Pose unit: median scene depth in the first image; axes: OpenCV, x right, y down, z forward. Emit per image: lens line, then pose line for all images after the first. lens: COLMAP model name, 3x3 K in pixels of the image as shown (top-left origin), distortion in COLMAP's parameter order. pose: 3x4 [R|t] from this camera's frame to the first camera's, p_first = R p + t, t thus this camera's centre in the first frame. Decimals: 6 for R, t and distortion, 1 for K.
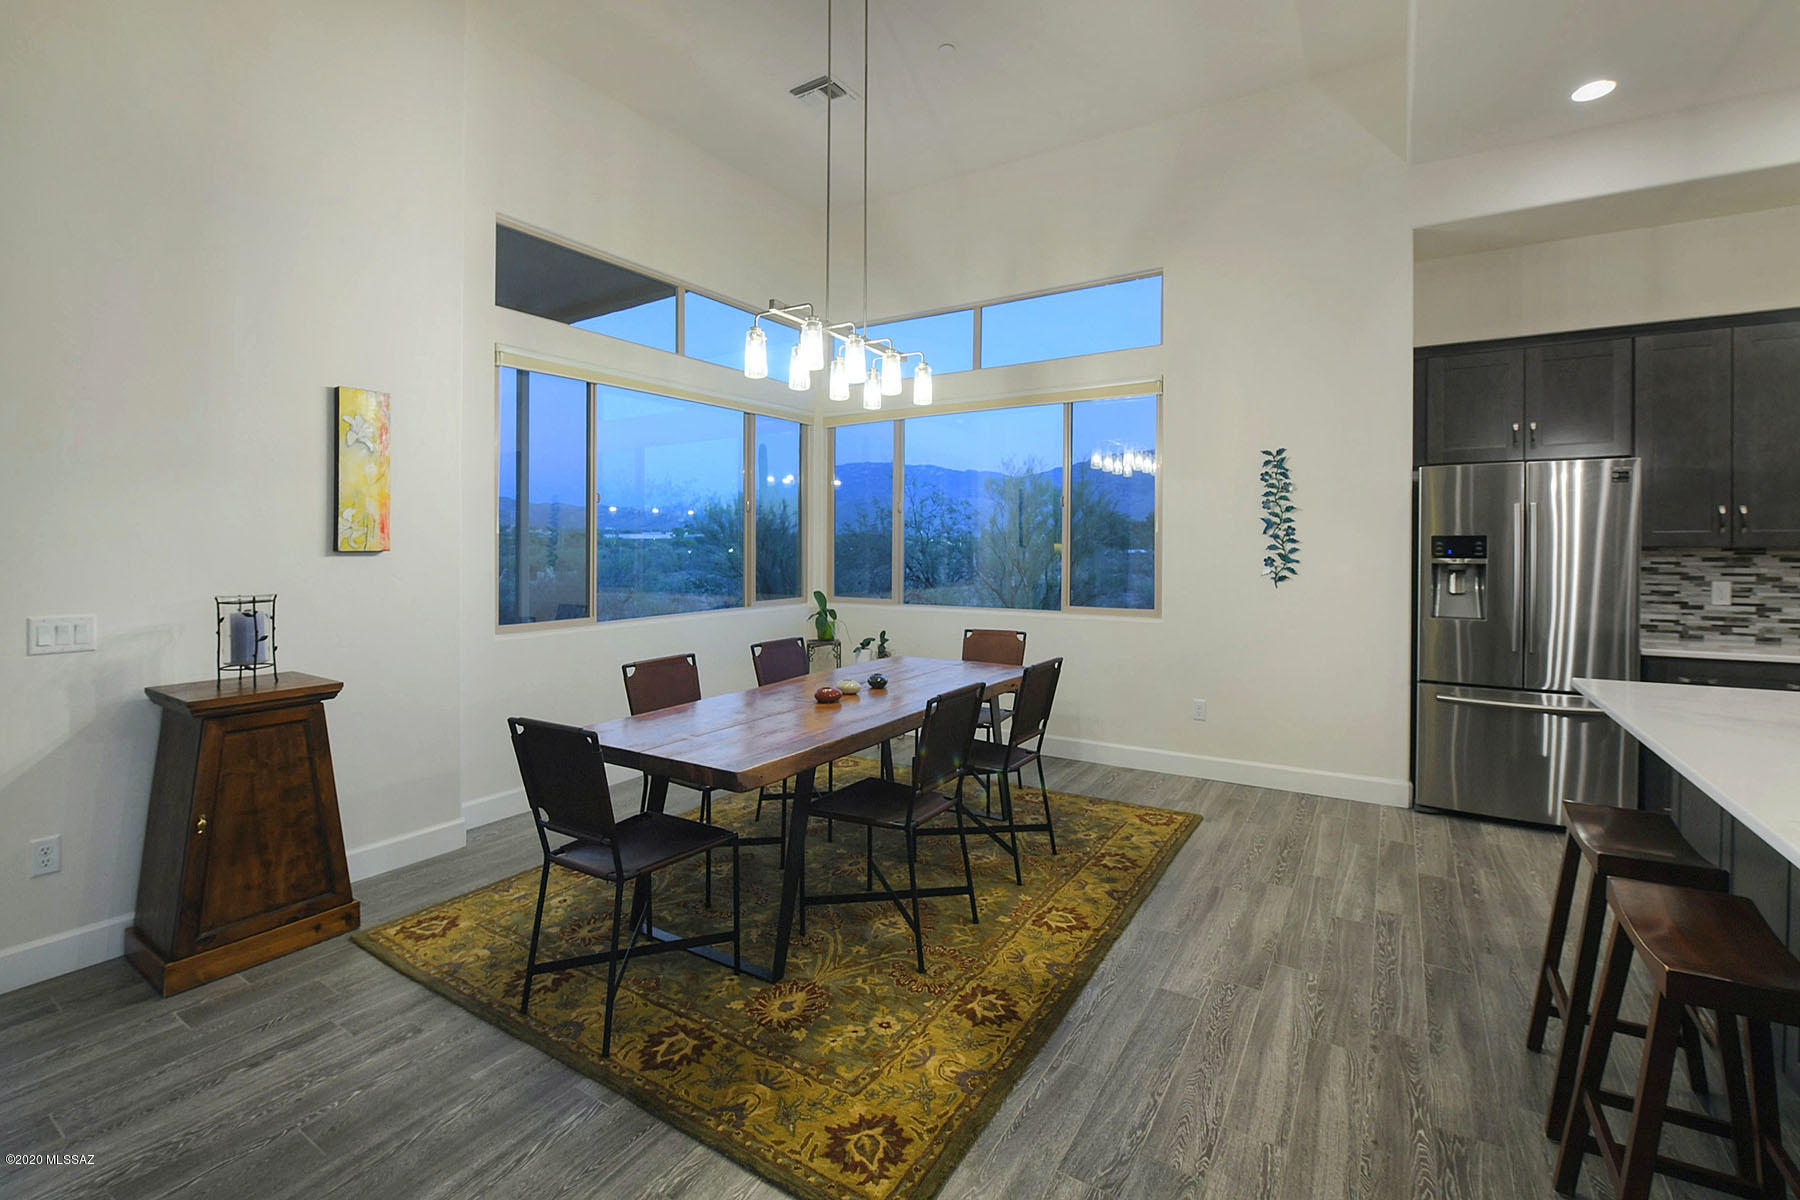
lens RADIAL K [[821.4, 0, 914.9], [0, 821.4, 560.3], [0, 0, 1]] dist [-0.008886, 0.002441]
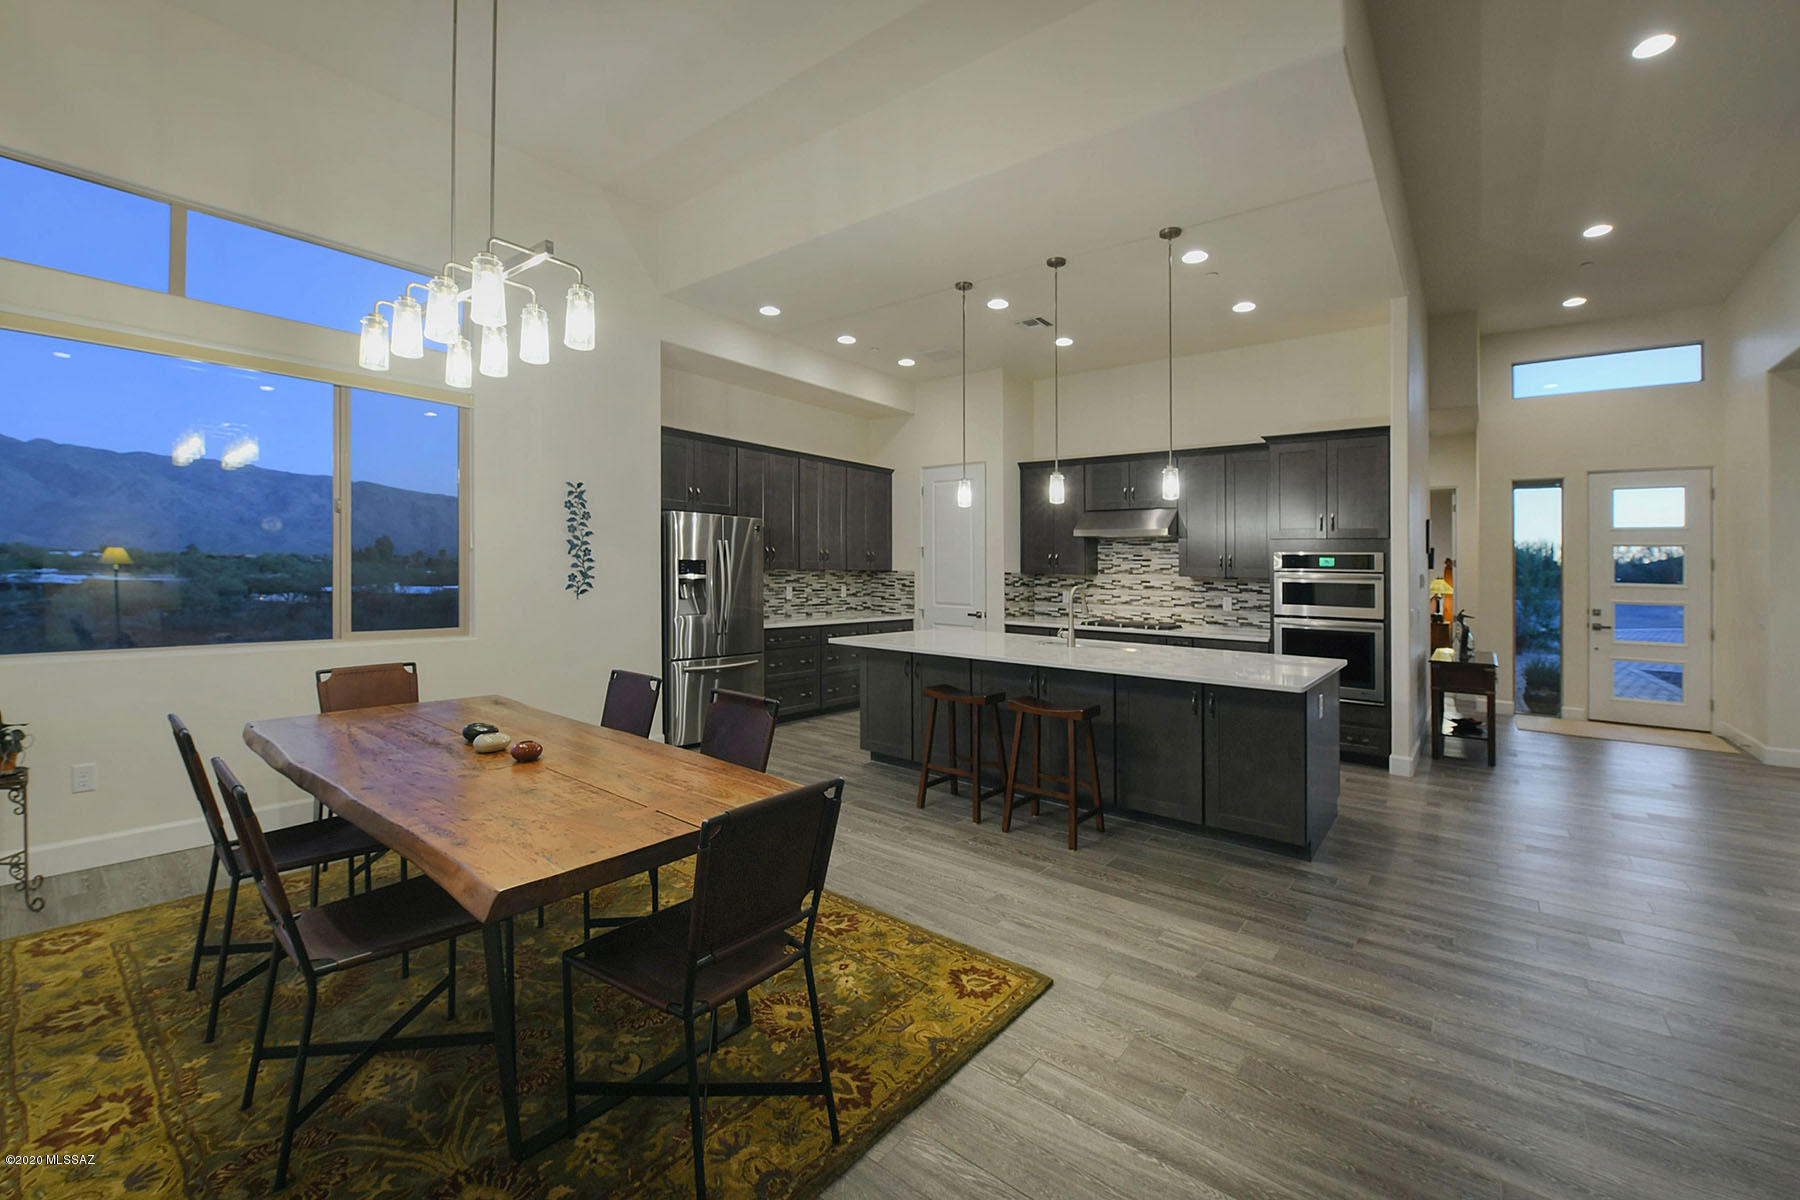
lens RADIAL K [[721.0, 0, 933.9], [0, 721.0, 569.3], [0, 0, 1]] dist [-0.011953, -0.003069]
pose [[0.085683, 0.007366, 0.996295, -0.633559], [-0.001437, 0.999973, -0.007270, -0.003819], [-0.996321, -0.000809, 0.085692, 0.458706]]
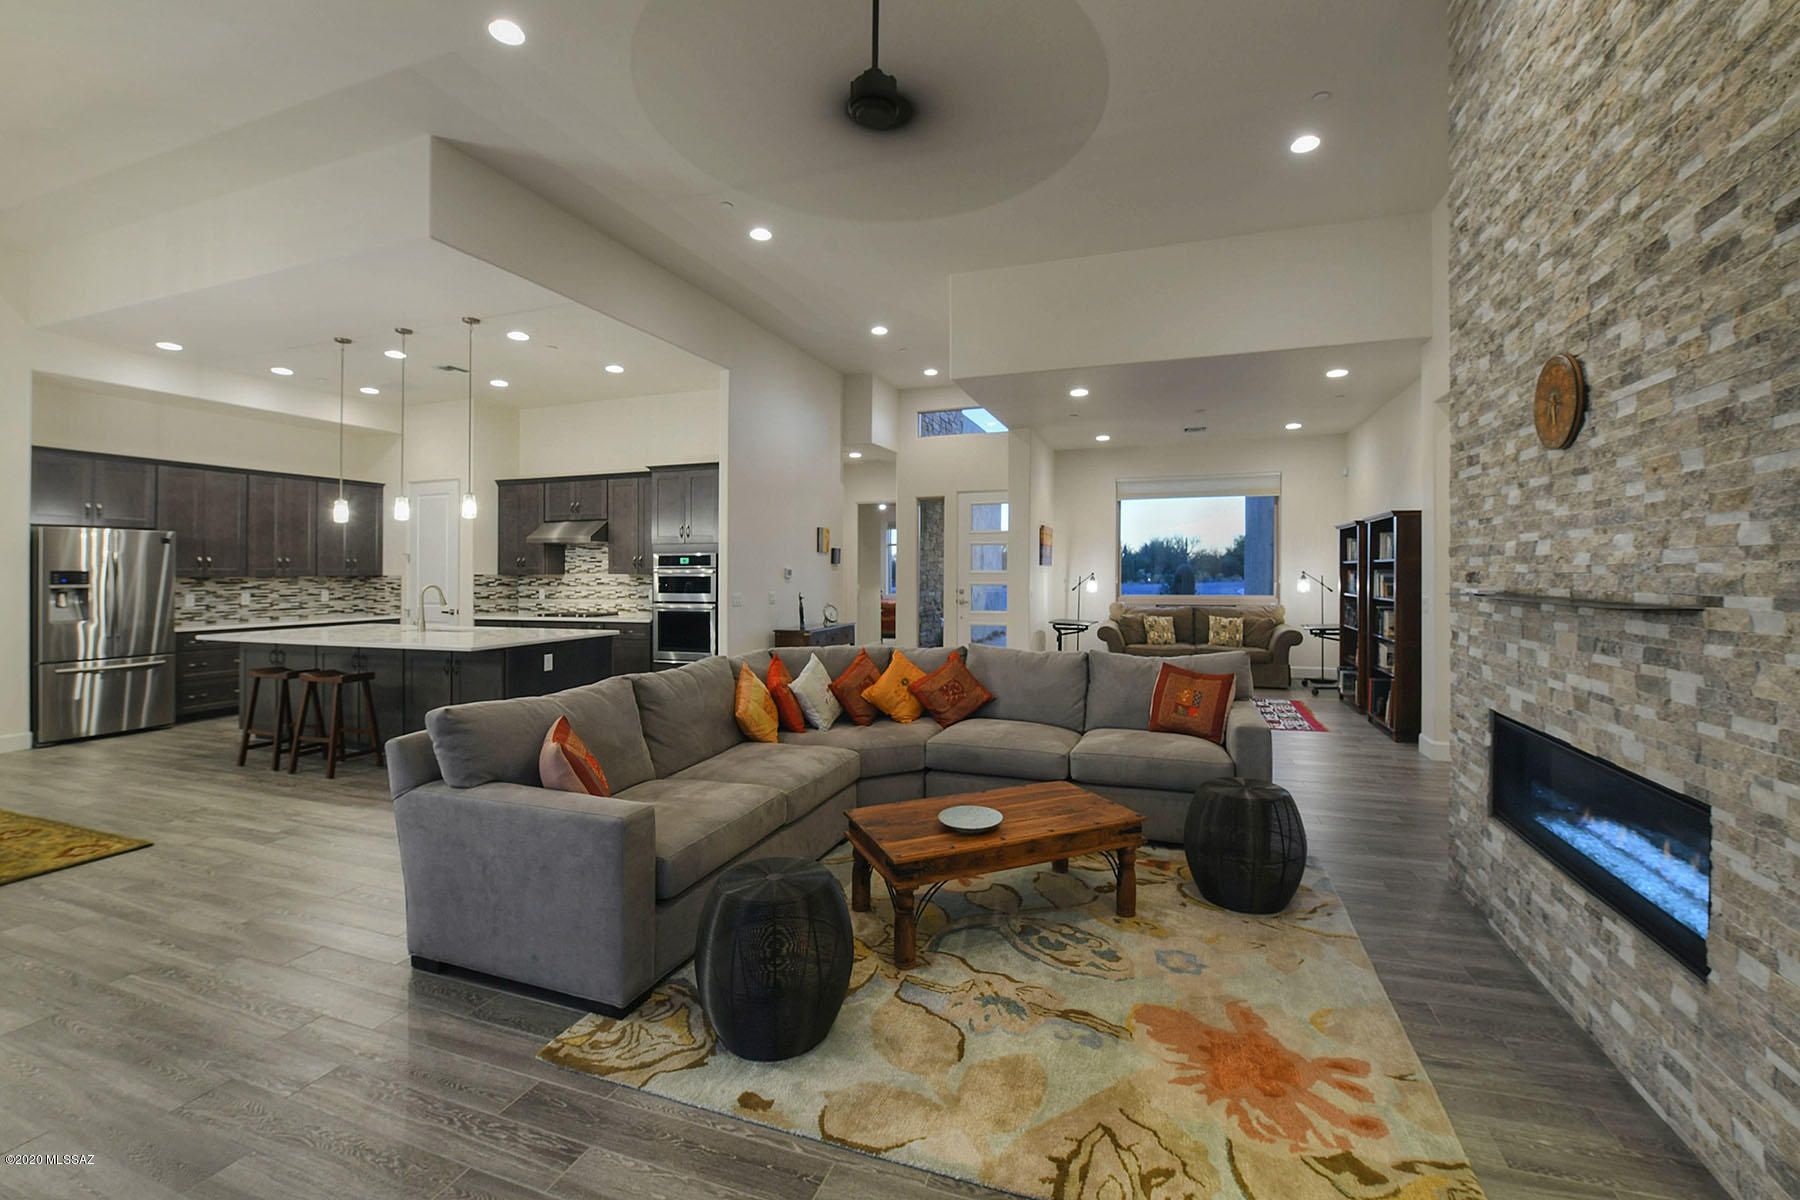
lens RADIAL K [[721.0, 0, 944.9], [0, 721.0, 590.5], [0, 0, 1]] dist [-0.011953, -0.003069]
pose [[-0.249182, -0.024150, 0.968155, -1.059527], [0.023763, 0.999236, 0.031041, 0.006358], [-0.968165, 0.030741, -0.248418, -0.289687]]
